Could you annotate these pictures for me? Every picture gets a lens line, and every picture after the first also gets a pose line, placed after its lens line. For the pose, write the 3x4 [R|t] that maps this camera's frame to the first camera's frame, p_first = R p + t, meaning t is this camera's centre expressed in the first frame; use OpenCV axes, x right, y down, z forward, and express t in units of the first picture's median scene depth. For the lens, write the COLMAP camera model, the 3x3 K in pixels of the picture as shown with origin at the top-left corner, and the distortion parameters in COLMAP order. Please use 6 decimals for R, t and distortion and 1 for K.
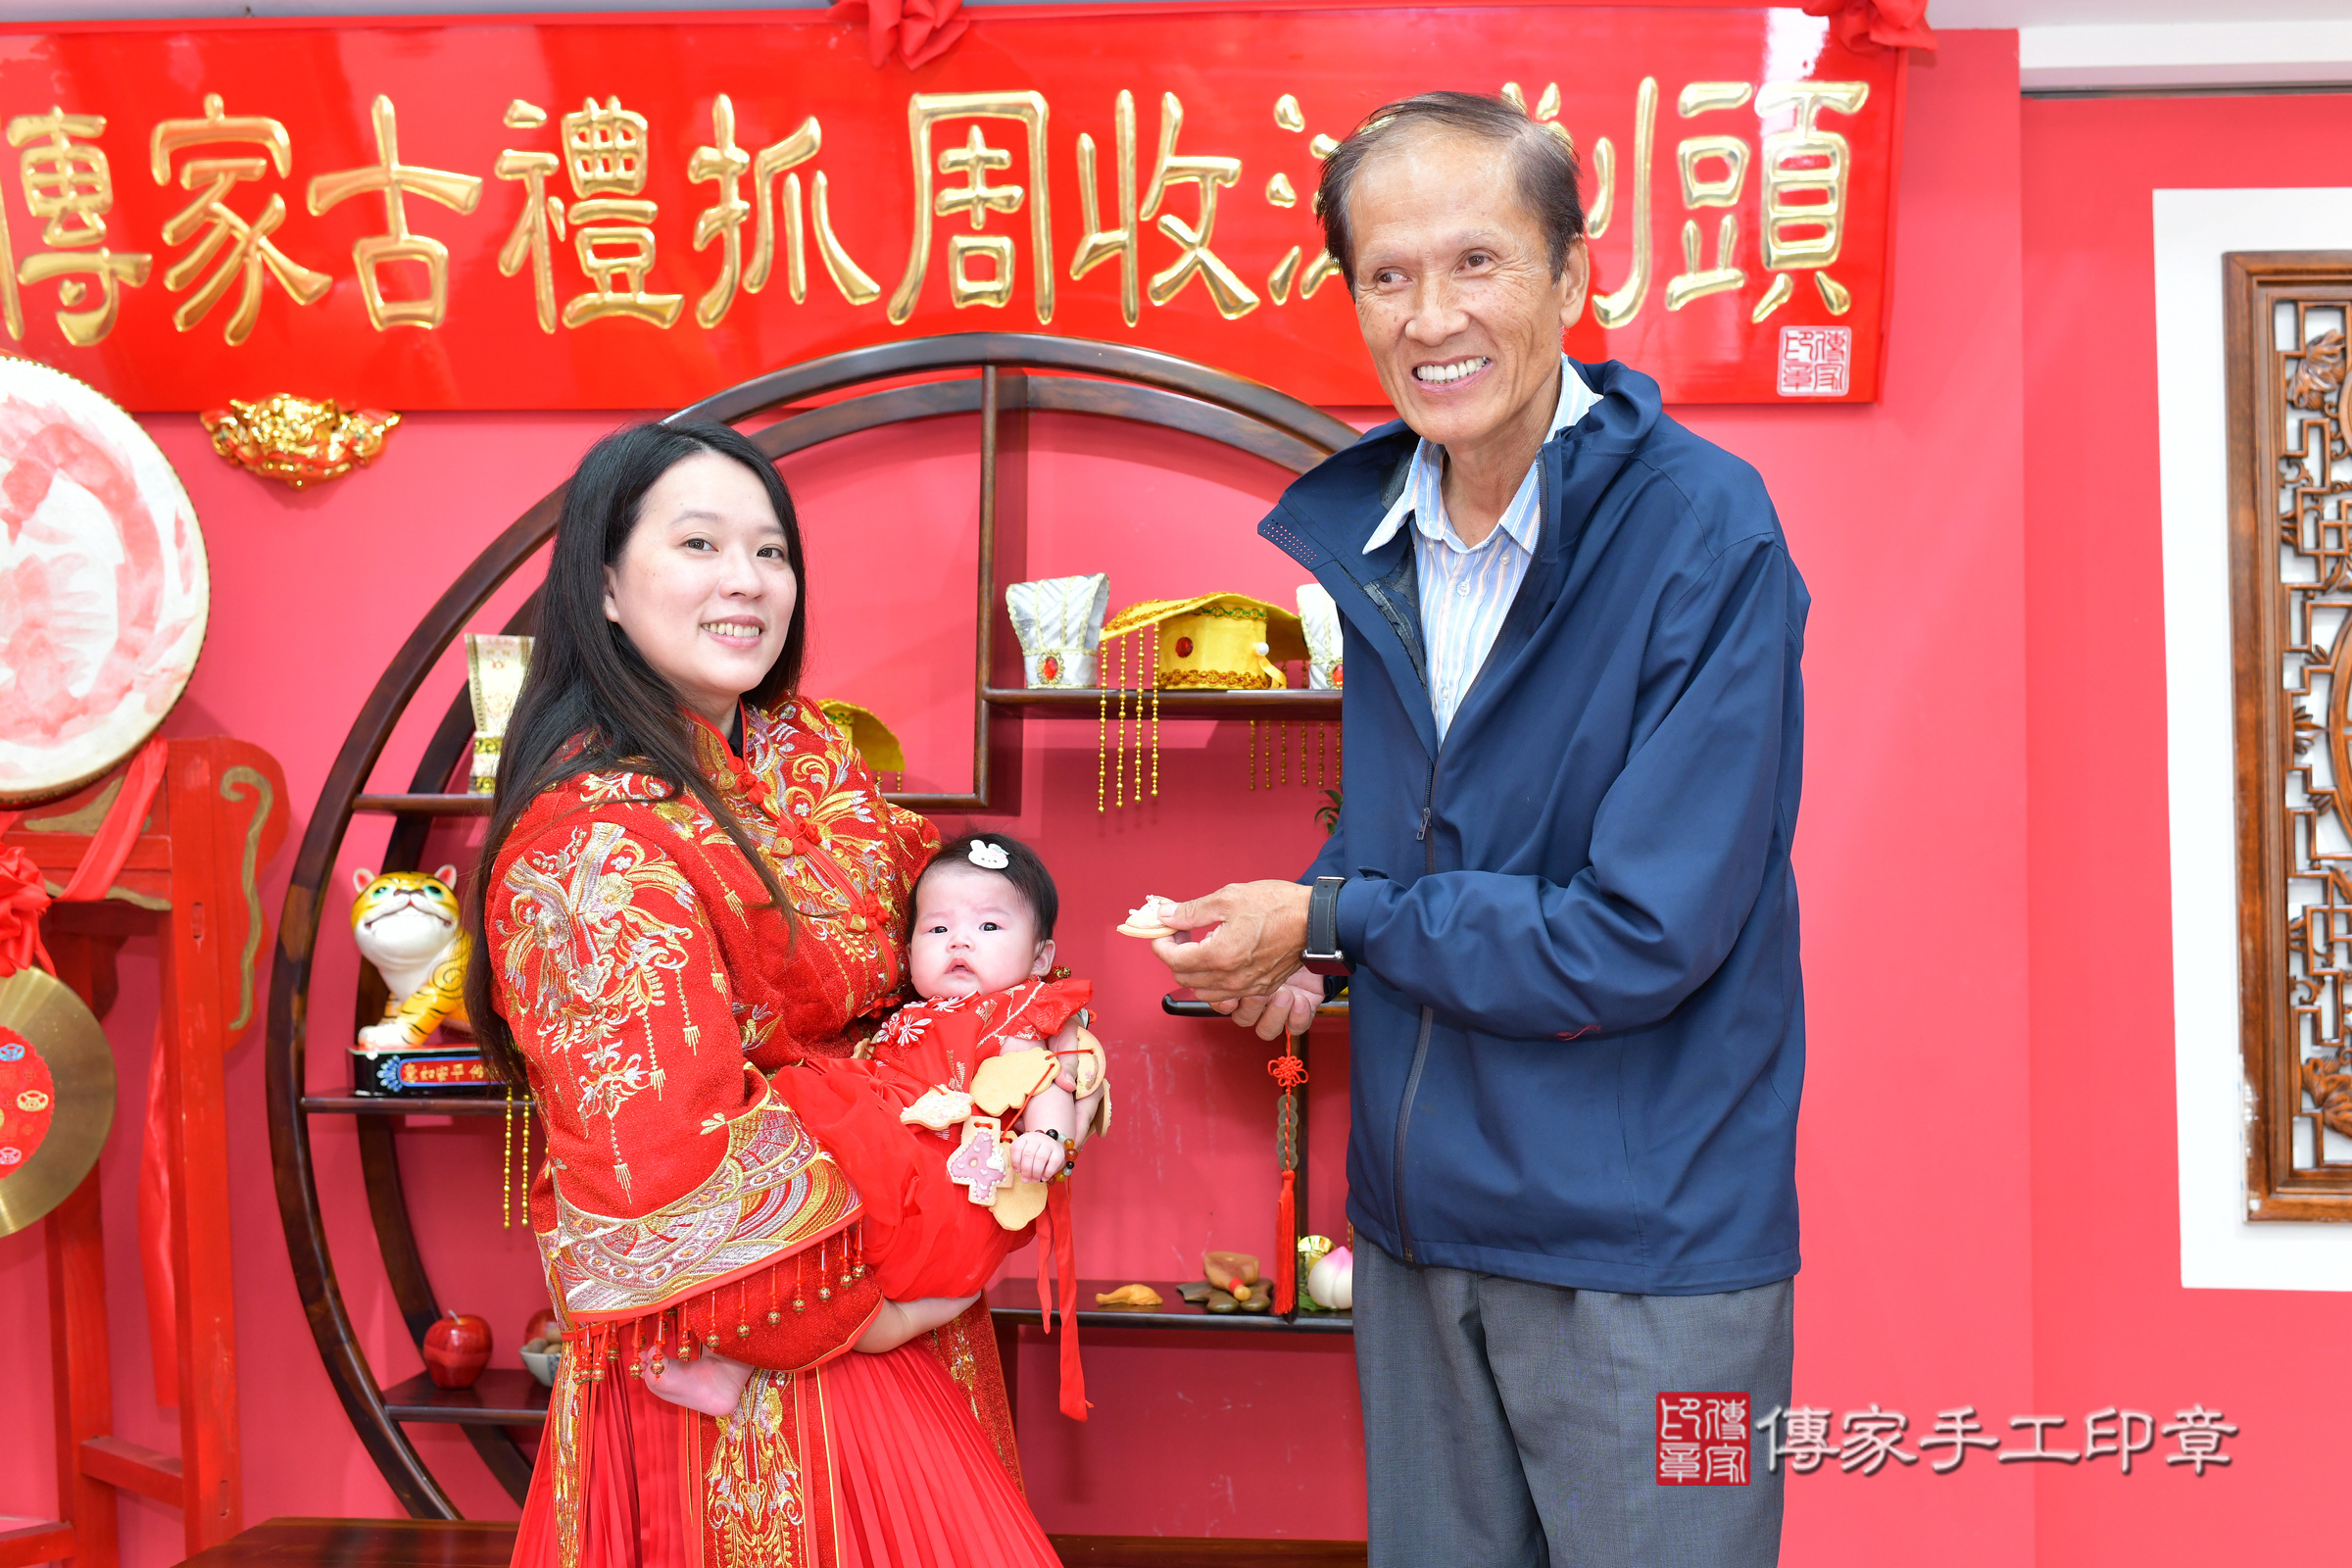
lens RADIAL K [[2475.2, 0, 1246.8], [0, 2475.2, 786.3], [0, 0, 1]] dist [0.004310, -0.005636]
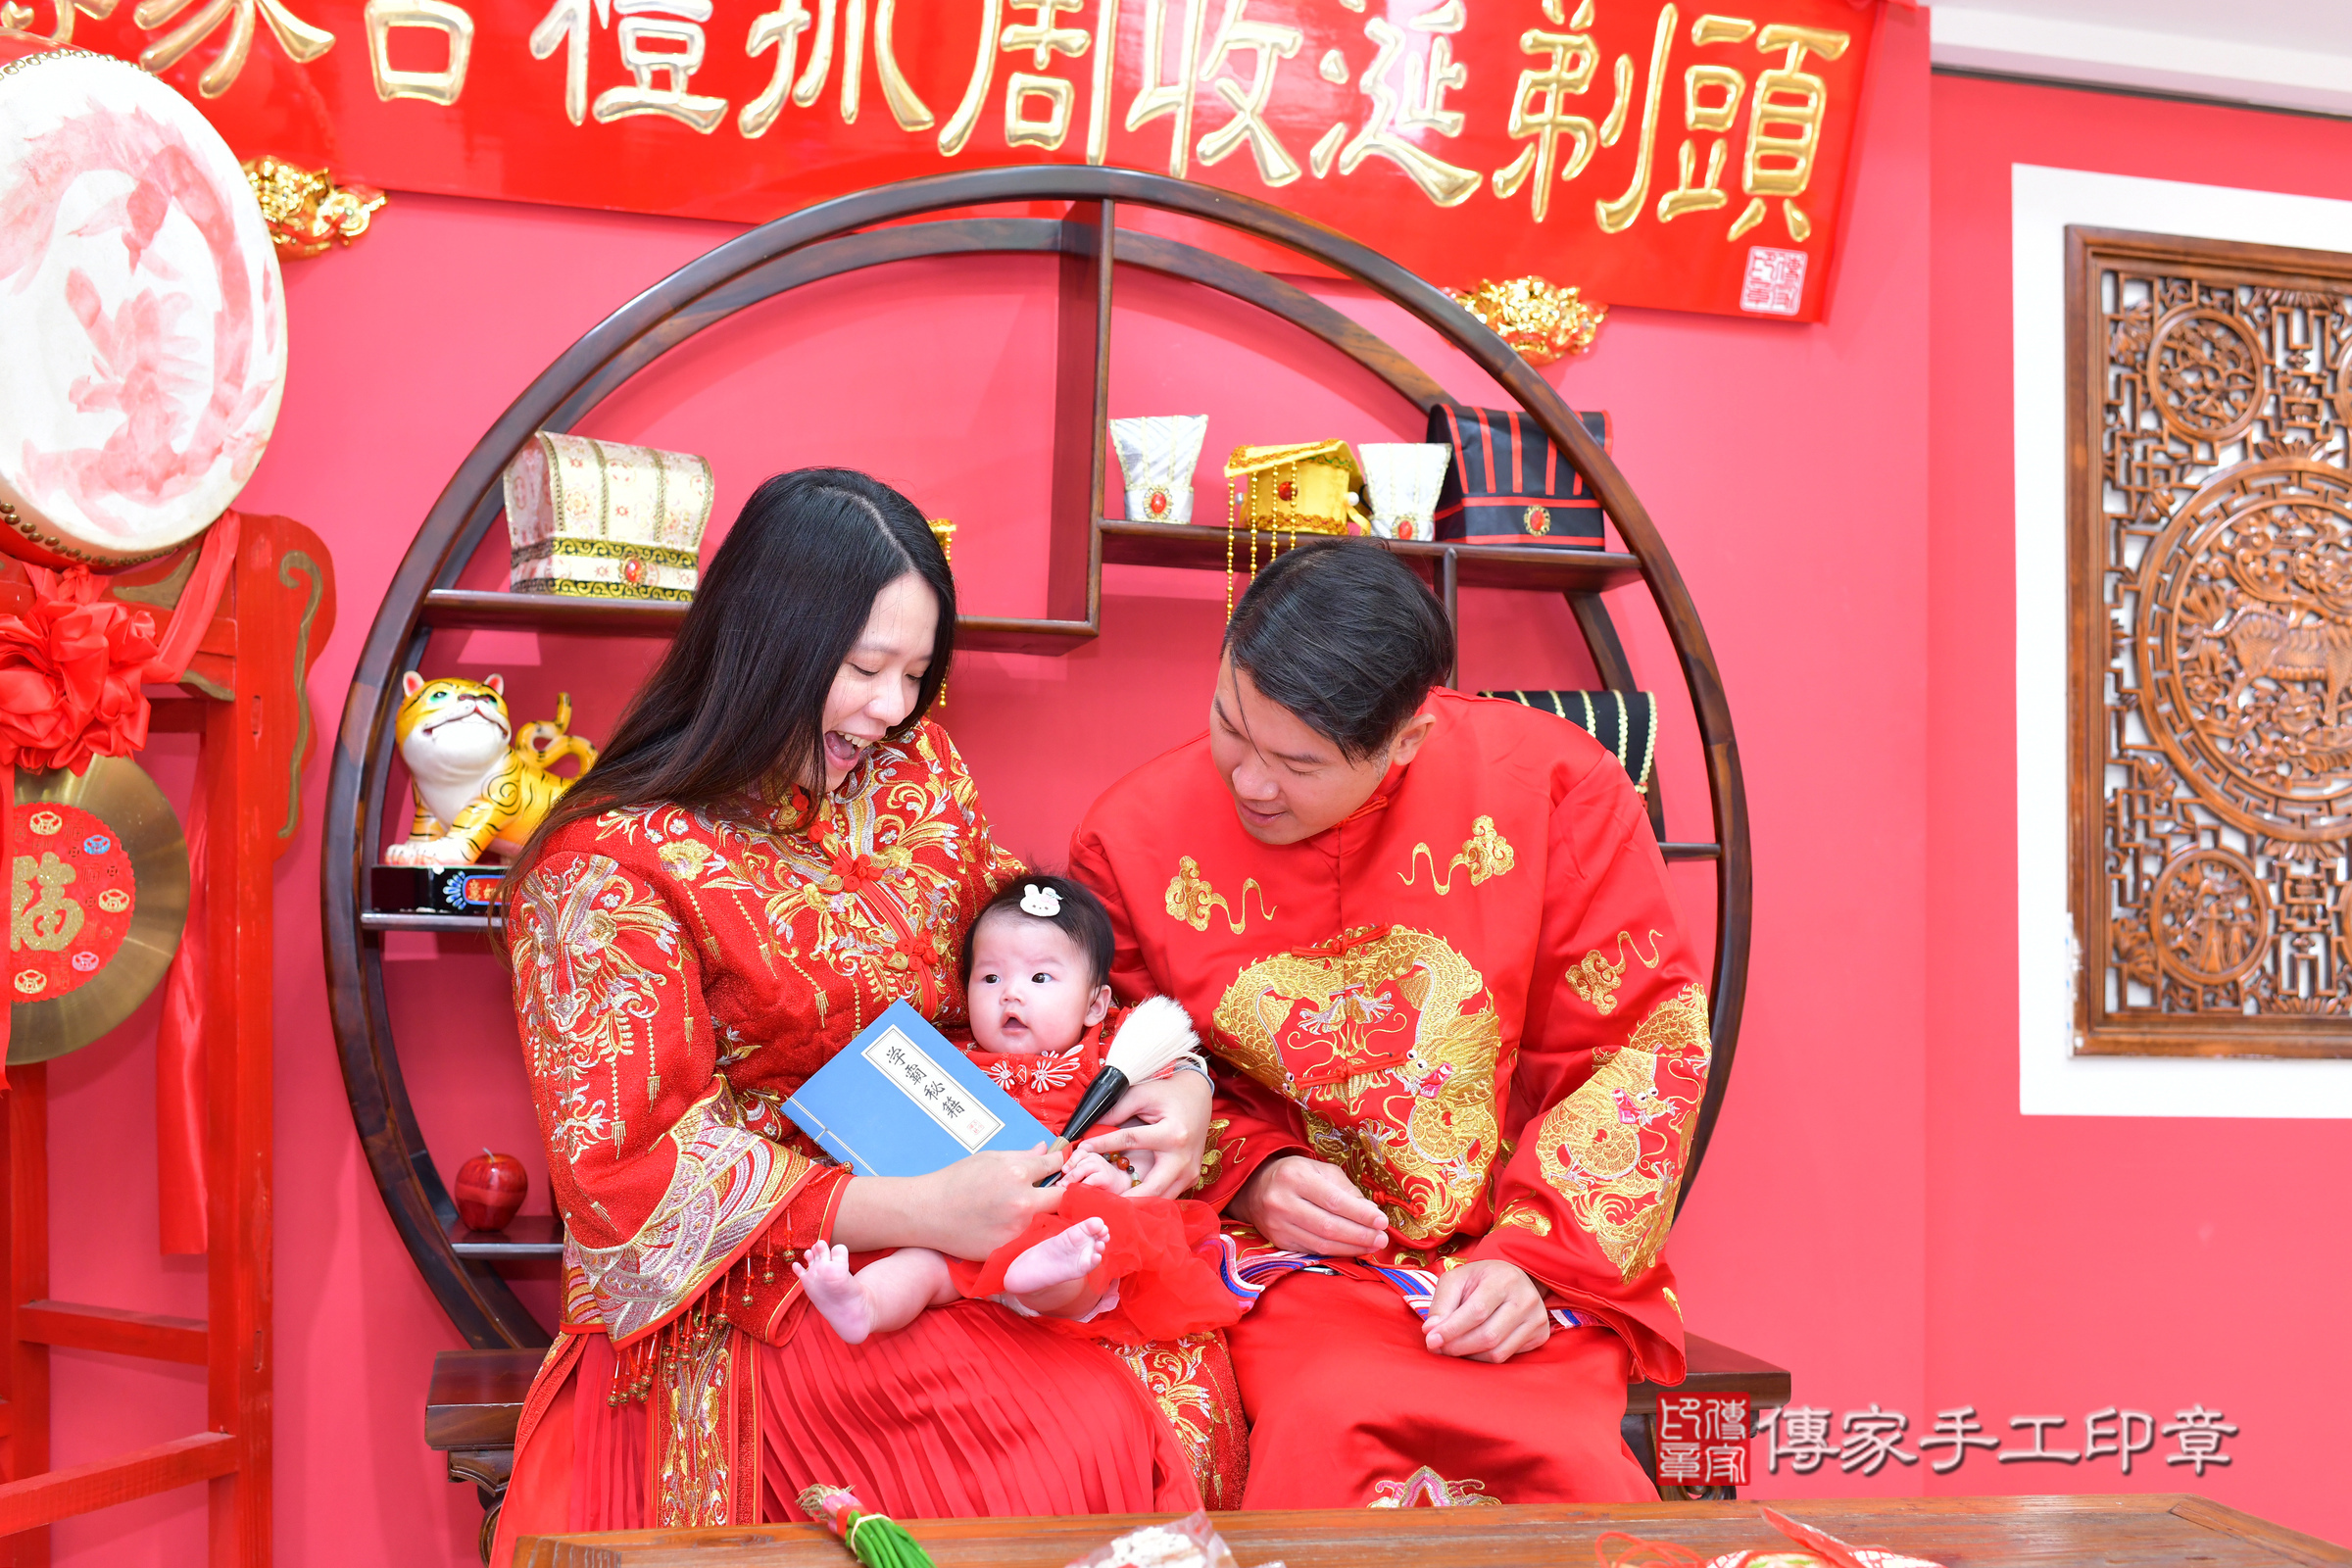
lens RADIAL K [[2441.5, 0, 1176.5], [0, 2441.5, 787.5], [0, 0, 1]] dist [0.003920, -0.013050]
pose [[0.950647, 0.033613, 0.308448, -0.355032], [-0.034729, 0.999395, -0.001871, 0.066359], [-0.308325, -0.008933, 0.951239, 0.039830]]
